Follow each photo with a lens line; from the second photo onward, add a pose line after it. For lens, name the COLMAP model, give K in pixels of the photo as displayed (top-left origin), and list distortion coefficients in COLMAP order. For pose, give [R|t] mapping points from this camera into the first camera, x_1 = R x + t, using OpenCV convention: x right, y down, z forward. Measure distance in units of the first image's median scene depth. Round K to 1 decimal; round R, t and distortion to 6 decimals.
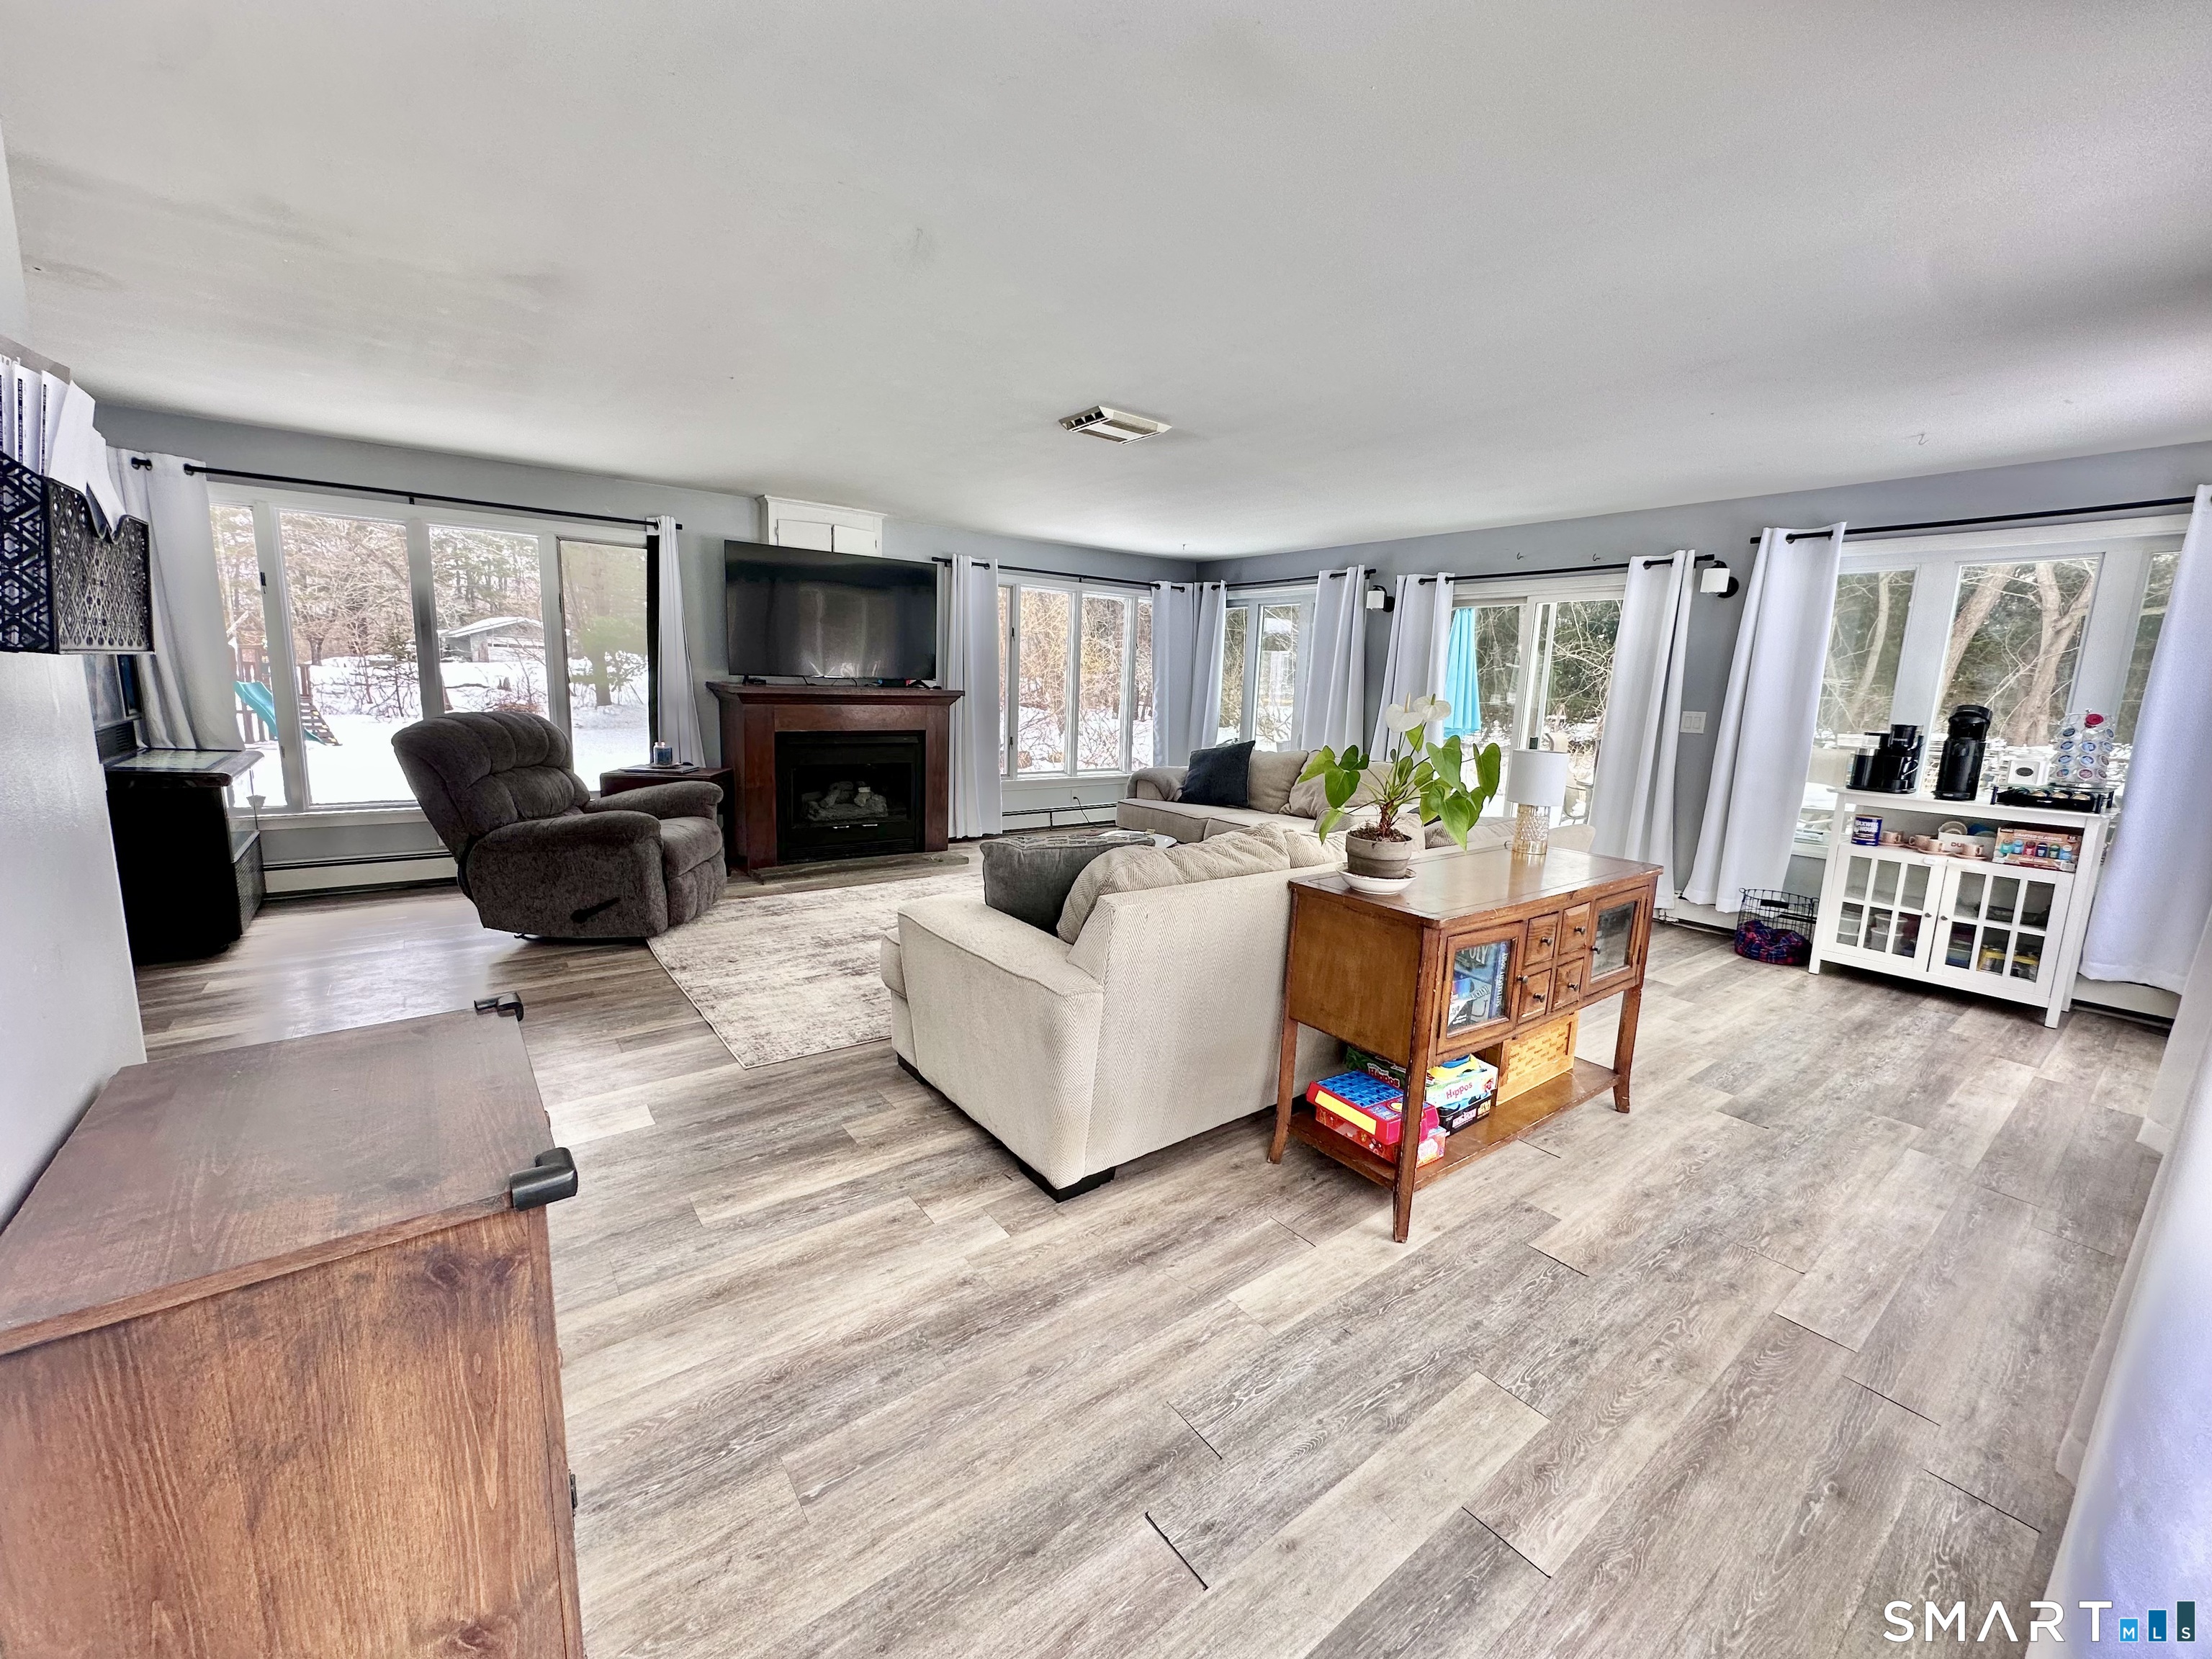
lens RADIAL K [[884.5, 0, 1098.8], [0, 884.5, 836.1], [0, 0, 1]] dist [-0.001148, -0.000135]
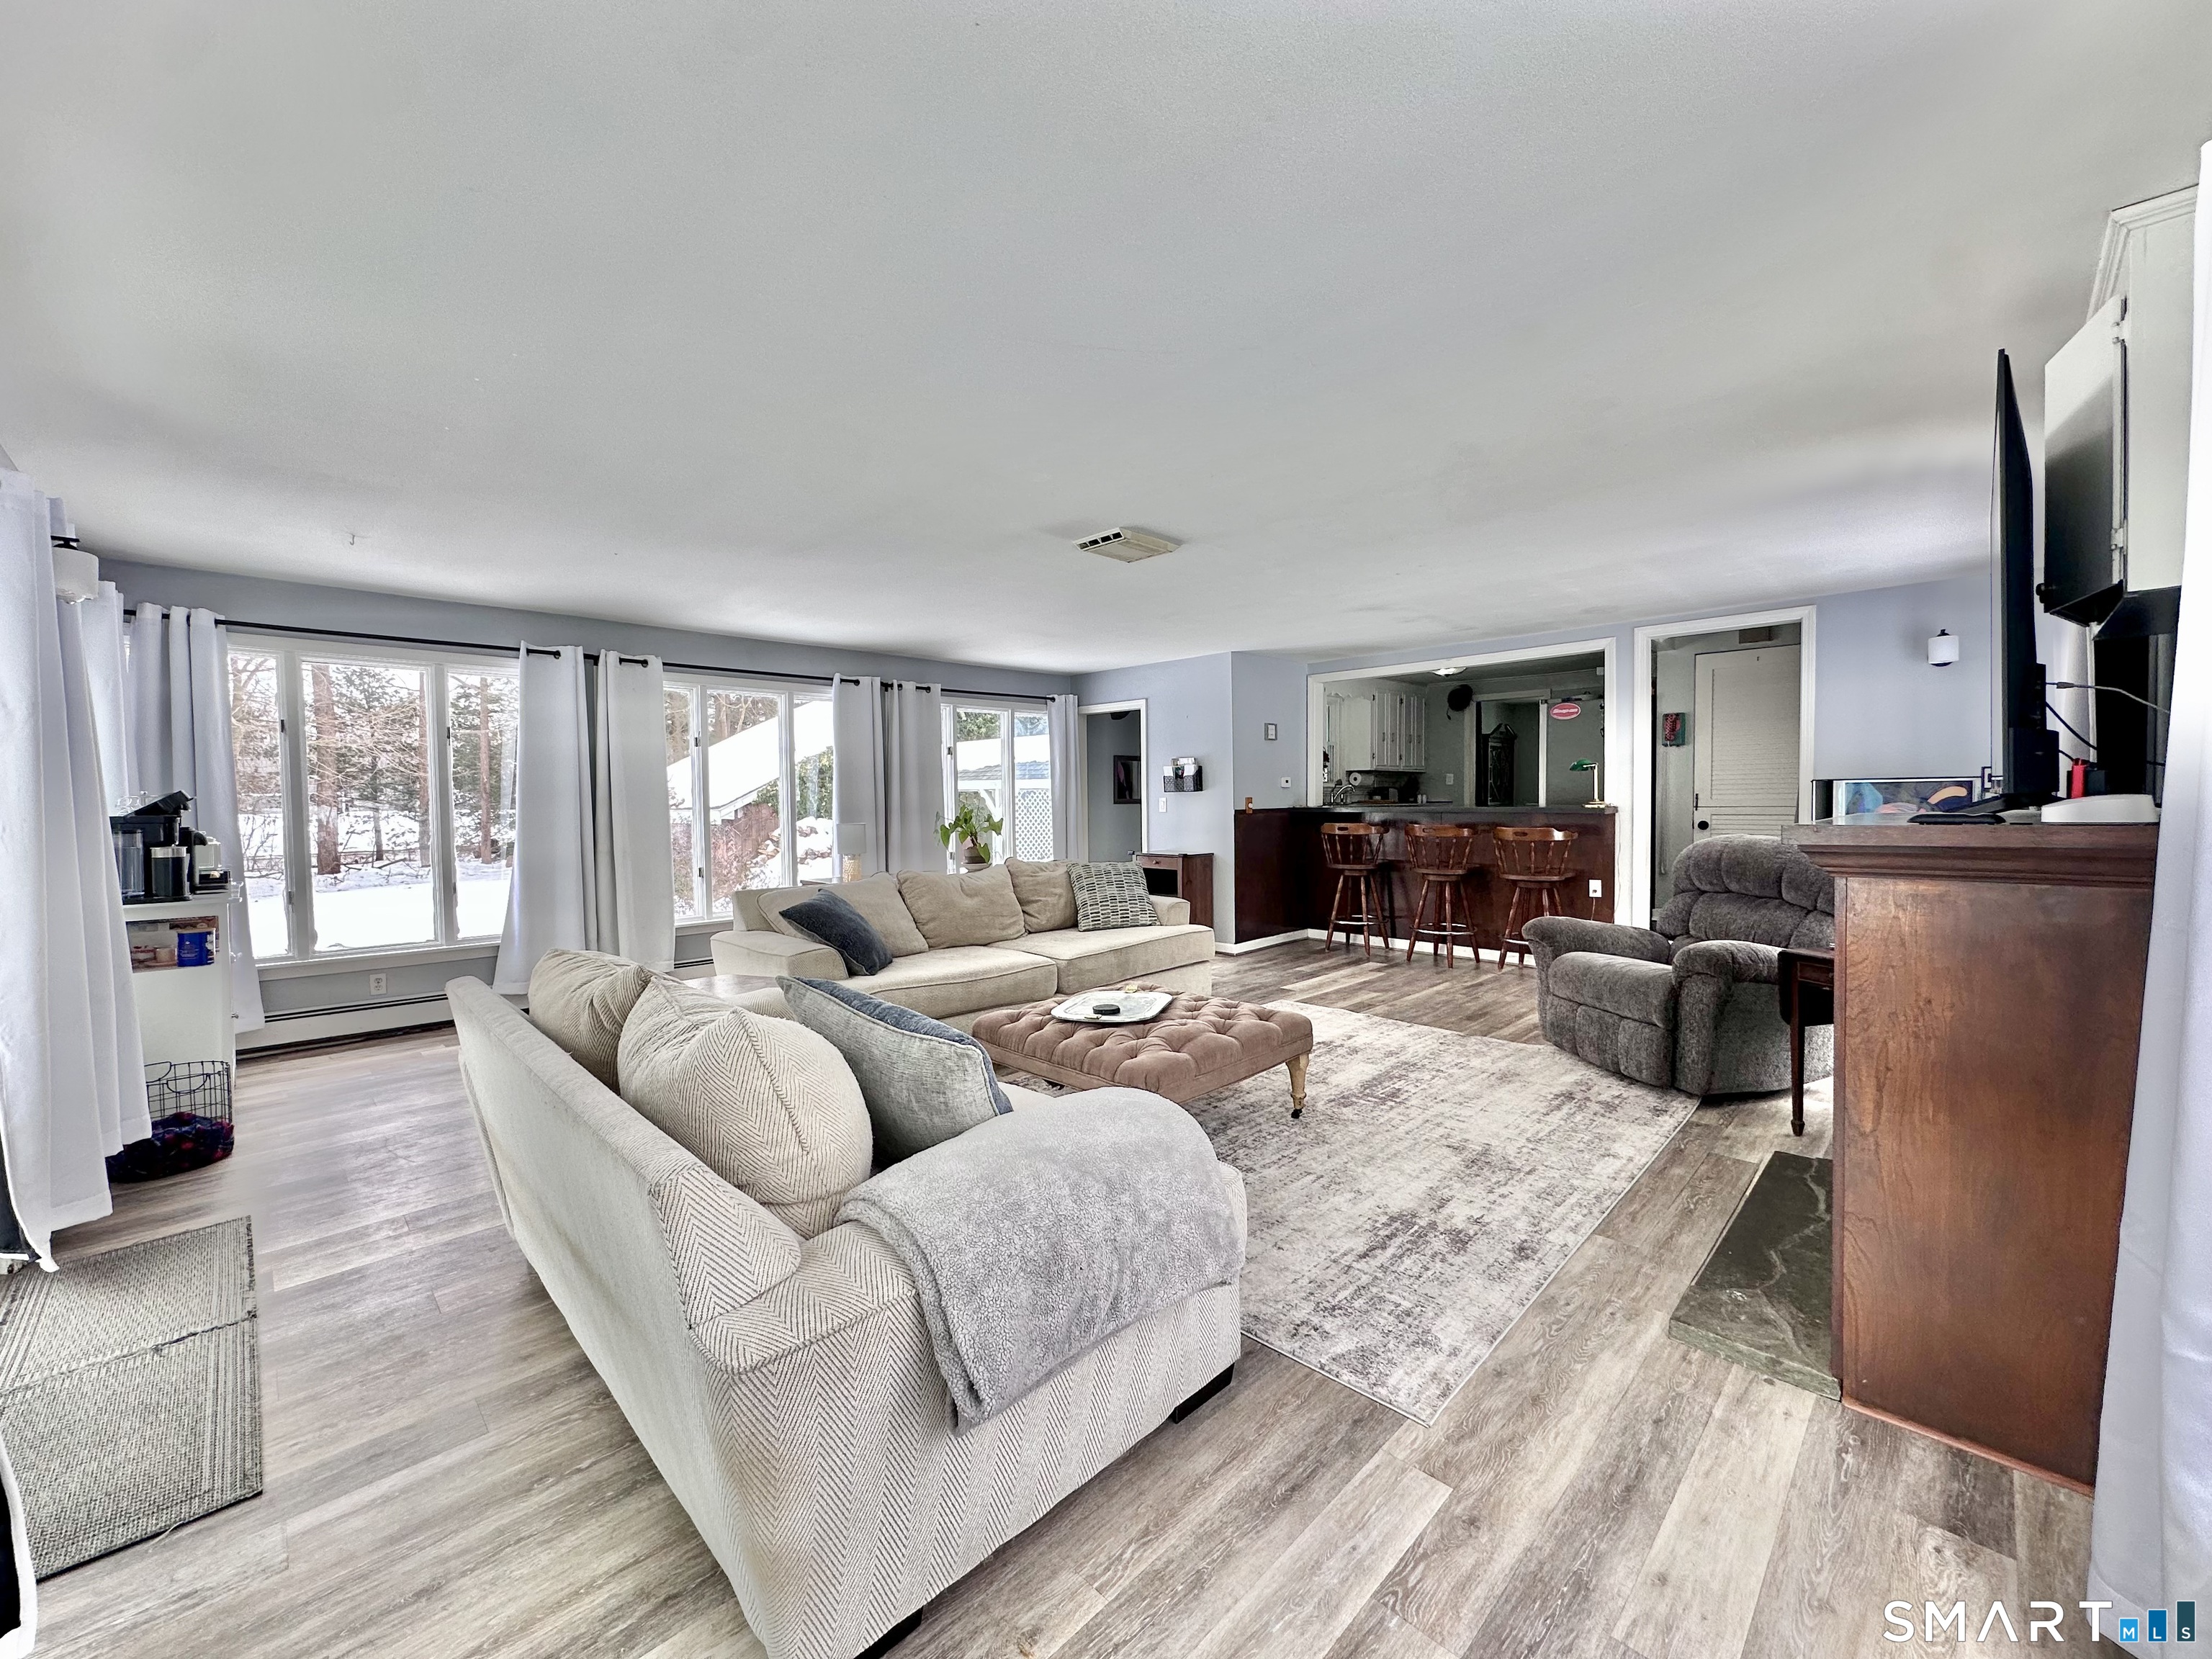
lens RADIAL K [[884.5, 0, 1122.0], [0, 884.5, 823.7], [0, 0, 1]] dist [-0.001148, -0.000135]
pose [[-0.987564, -0.022453, -0.155608, 0.142917], [-0.054049, 0.977911, 0.201915, -0.283563], [0.147637, 0.207814, -0.966963, 1.668111]]
